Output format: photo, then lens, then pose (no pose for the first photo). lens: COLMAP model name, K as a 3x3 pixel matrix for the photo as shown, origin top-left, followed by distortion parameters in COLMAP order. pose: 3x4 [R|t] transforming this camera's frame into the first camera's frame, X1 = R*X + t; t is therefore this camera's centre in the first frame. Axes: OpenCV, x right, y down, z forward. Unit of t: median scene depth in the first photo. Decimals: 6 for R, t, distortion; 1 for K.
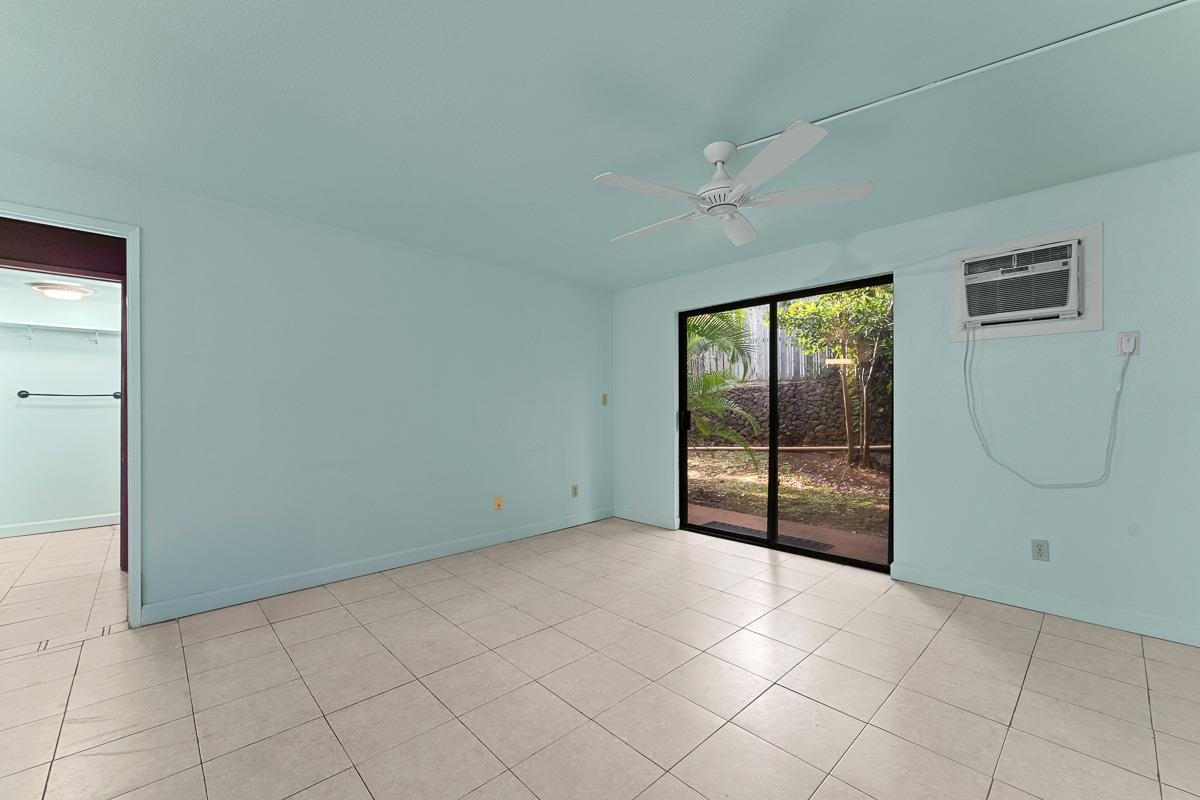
lens RADIAL K [[483.3, 0, 599.6], [0, 483.3, 403.8], [0, 0, 1]] dist [-0.000113, -0.000013]
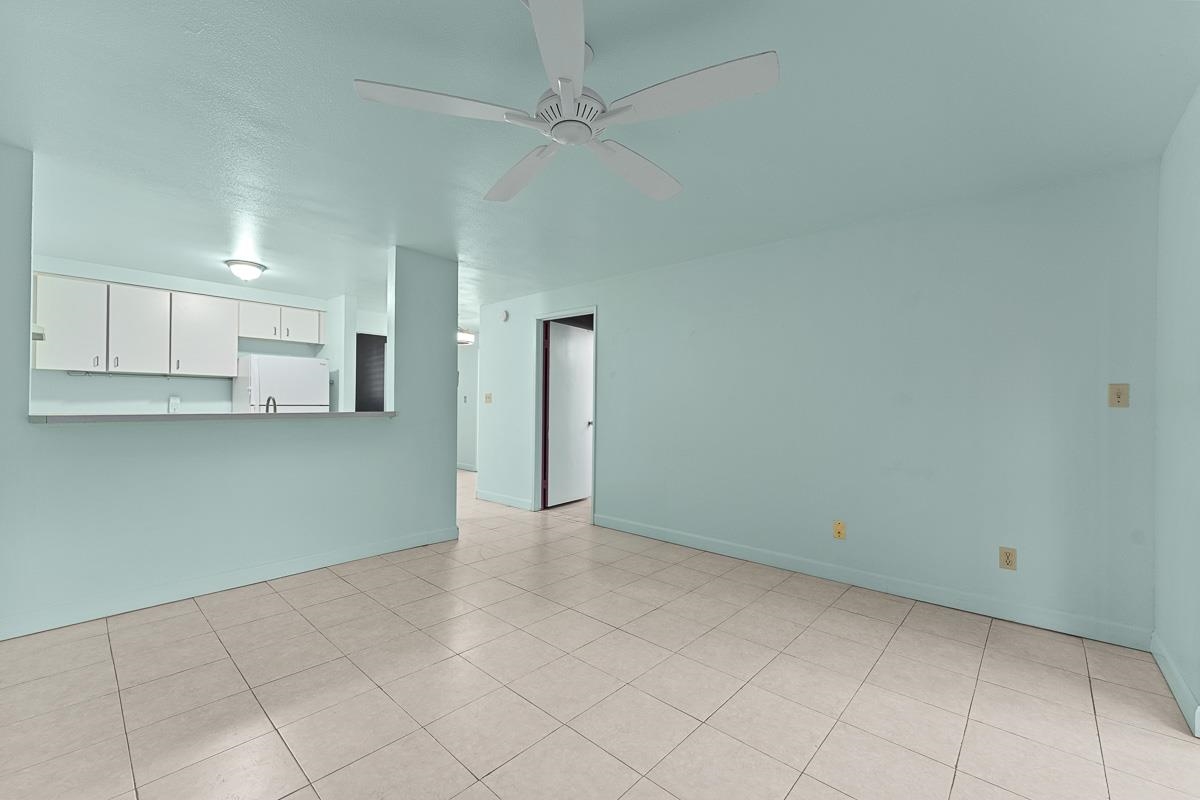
lens RADIAL K [[483.3, 0, 599.6], [0, 483.3, 403.8], [0, 0, 1]] dist [-0.000113, -0.000013]
pose [[0.075546, -0.001166, -0.997142, 0.671023], [-0.005882, 0.999981, -0.001615, 0.005742], [0.997125, 0.005988, 0.075537, 0.680740]]
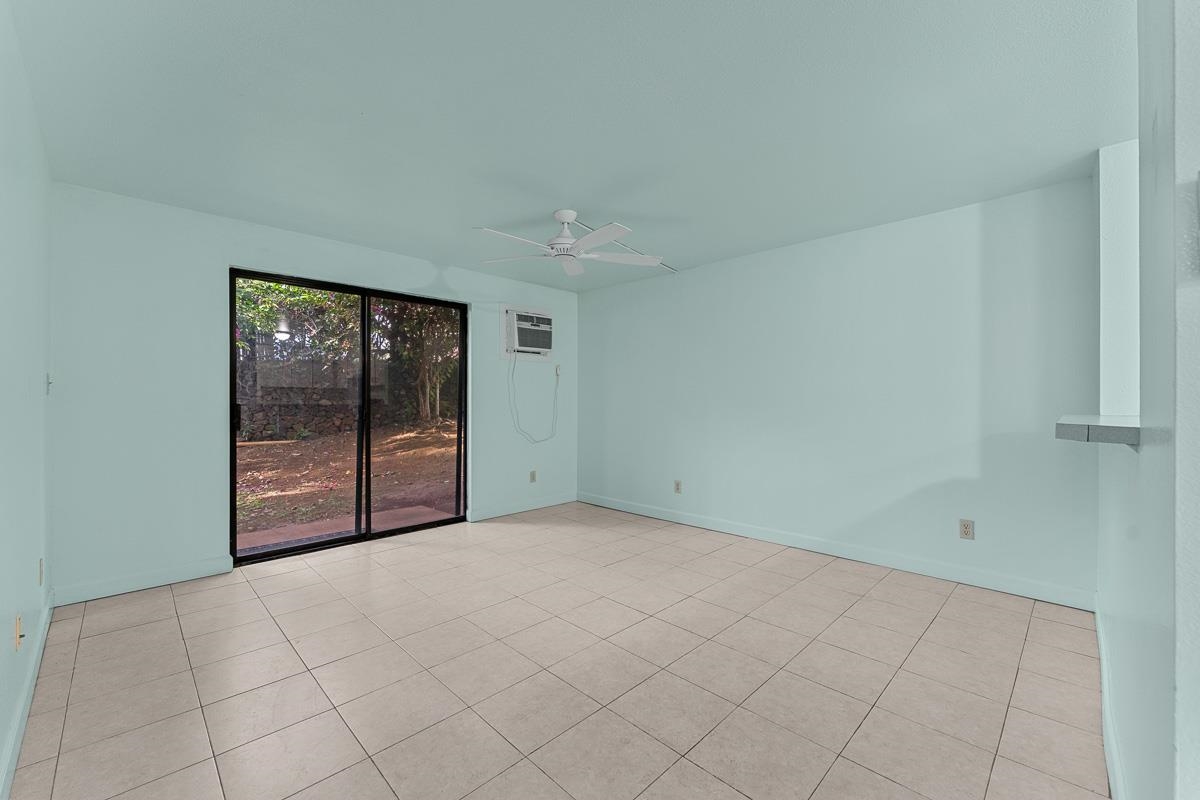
lens RADIAL K [[483.3, 0, 599.6], [0, 483.3, 403.8], [0, 0, 1]] dist [-0.000113, -0.000013]
pose [[-0.026685, -0.004663, 0.999633, -0.785170], [-0.005643, 0.999974, 0.004514, 0.008930], [-0.999628, -0.005521, -0.026710, 0.648249]]
